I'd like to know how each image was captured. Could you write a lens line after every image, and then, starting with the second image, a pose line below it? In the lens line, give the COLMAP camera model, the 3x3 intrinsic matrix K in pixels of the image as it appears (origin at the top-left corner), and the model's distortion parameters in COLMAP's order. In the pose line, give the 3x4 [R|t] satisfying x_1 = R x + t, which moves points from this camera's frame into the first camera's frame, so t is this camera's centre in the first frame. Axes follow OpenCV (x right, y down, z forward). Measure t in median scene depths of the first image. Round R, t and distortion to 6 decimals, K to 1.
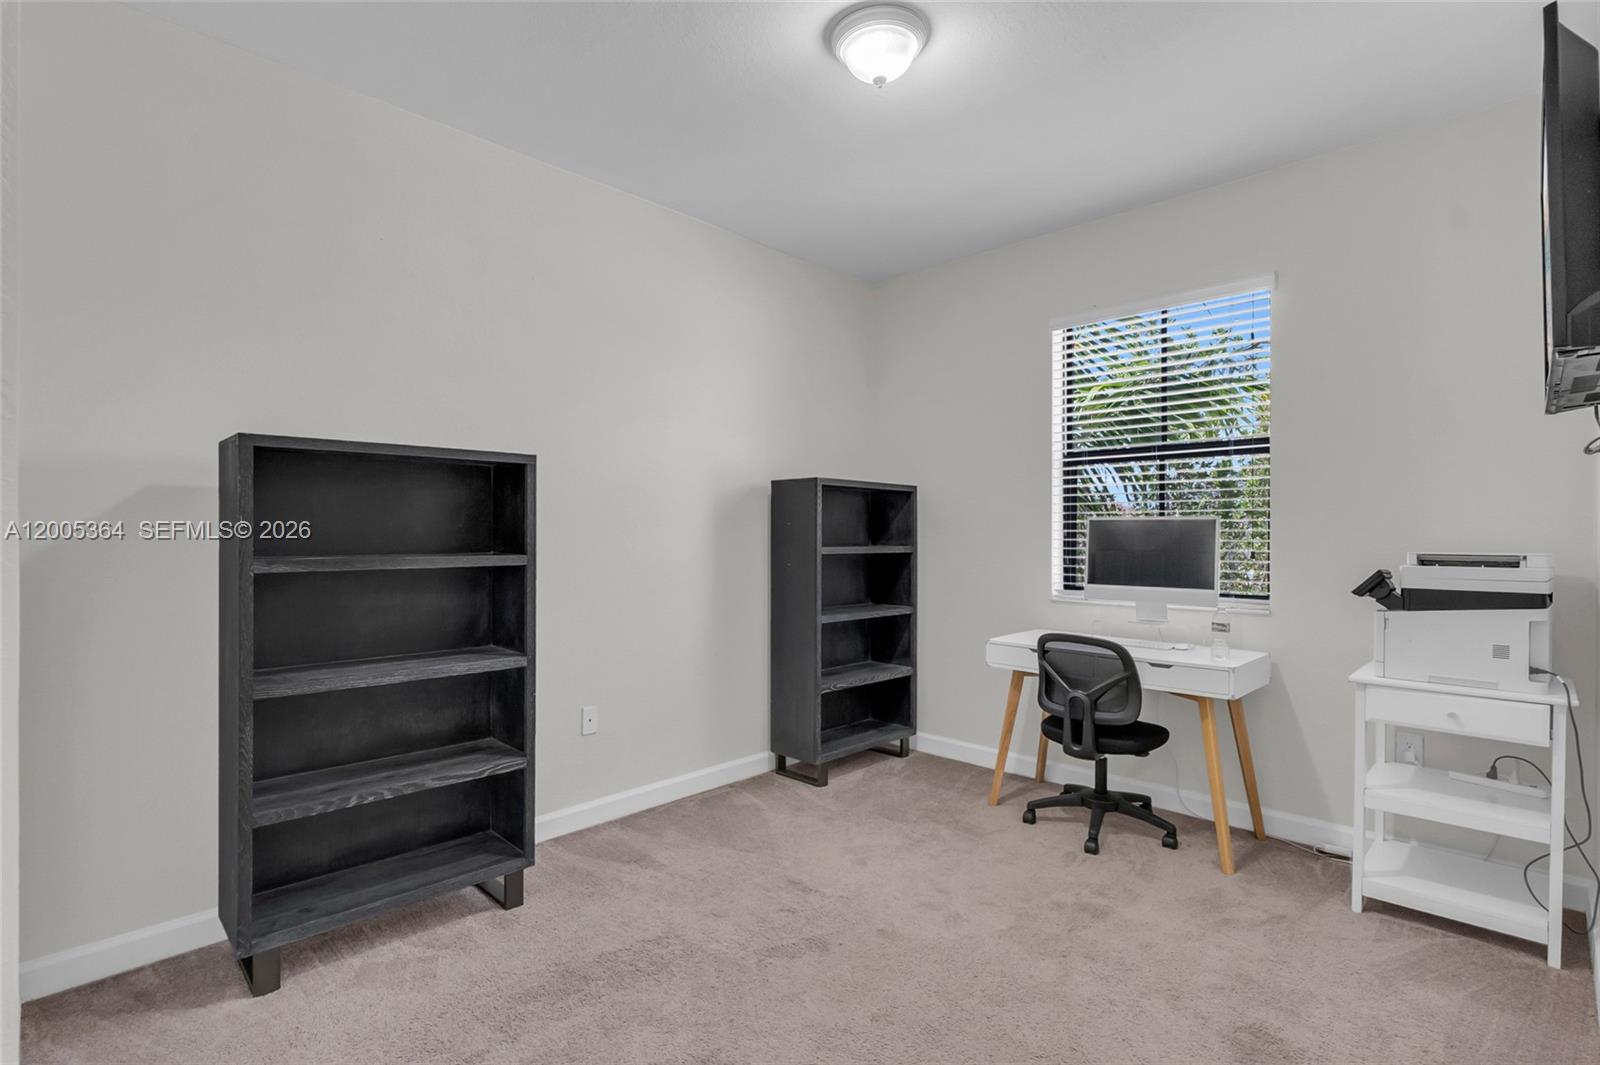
lens RADIAL K [[775.4, 0, 799.2], [0, 775.4, 534.4], [0, 0, 1]] dist [0.006038, 0.000567]
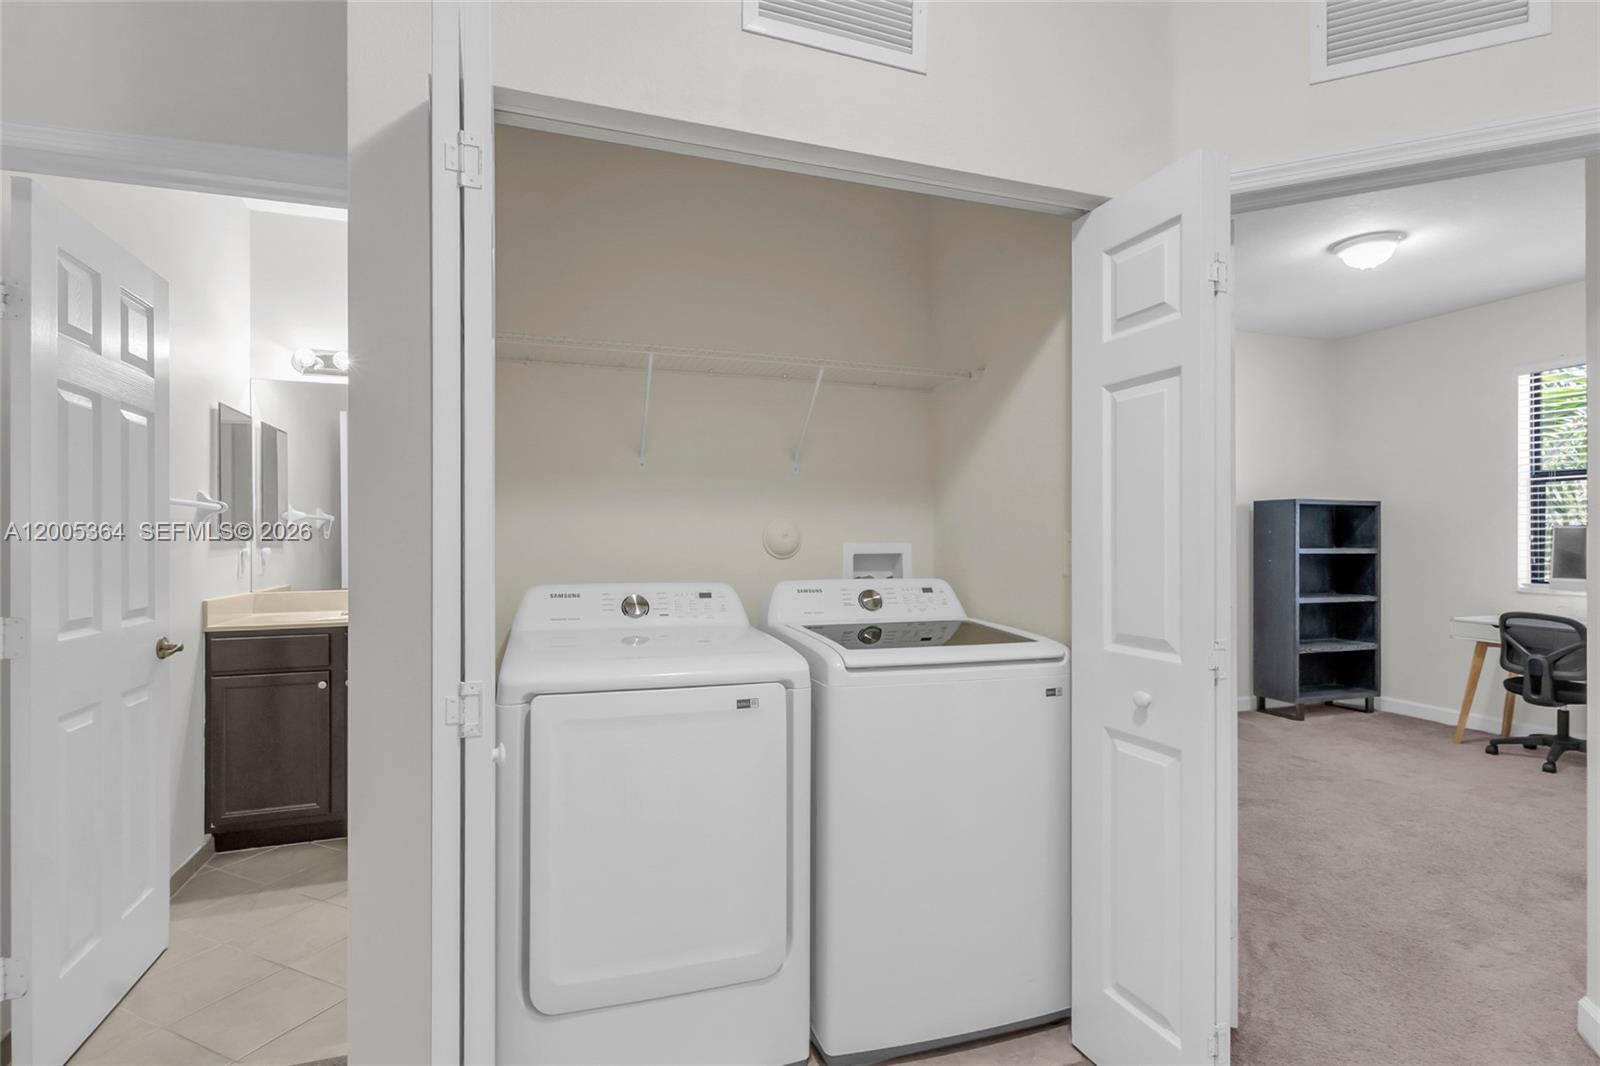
lens RADIAL K [[775.4, 0, 795.6], [0, 775.4, 542.8], [0, 0, 1]] dist [0.006038, 0.000567]
pose [[0.893819, -0.001582, -0.448424, -0.151730], [0.003618, 0.999987, 0.003684, -0.002647], [0.448413, -0.004915, 0.893813, -0.647622]]
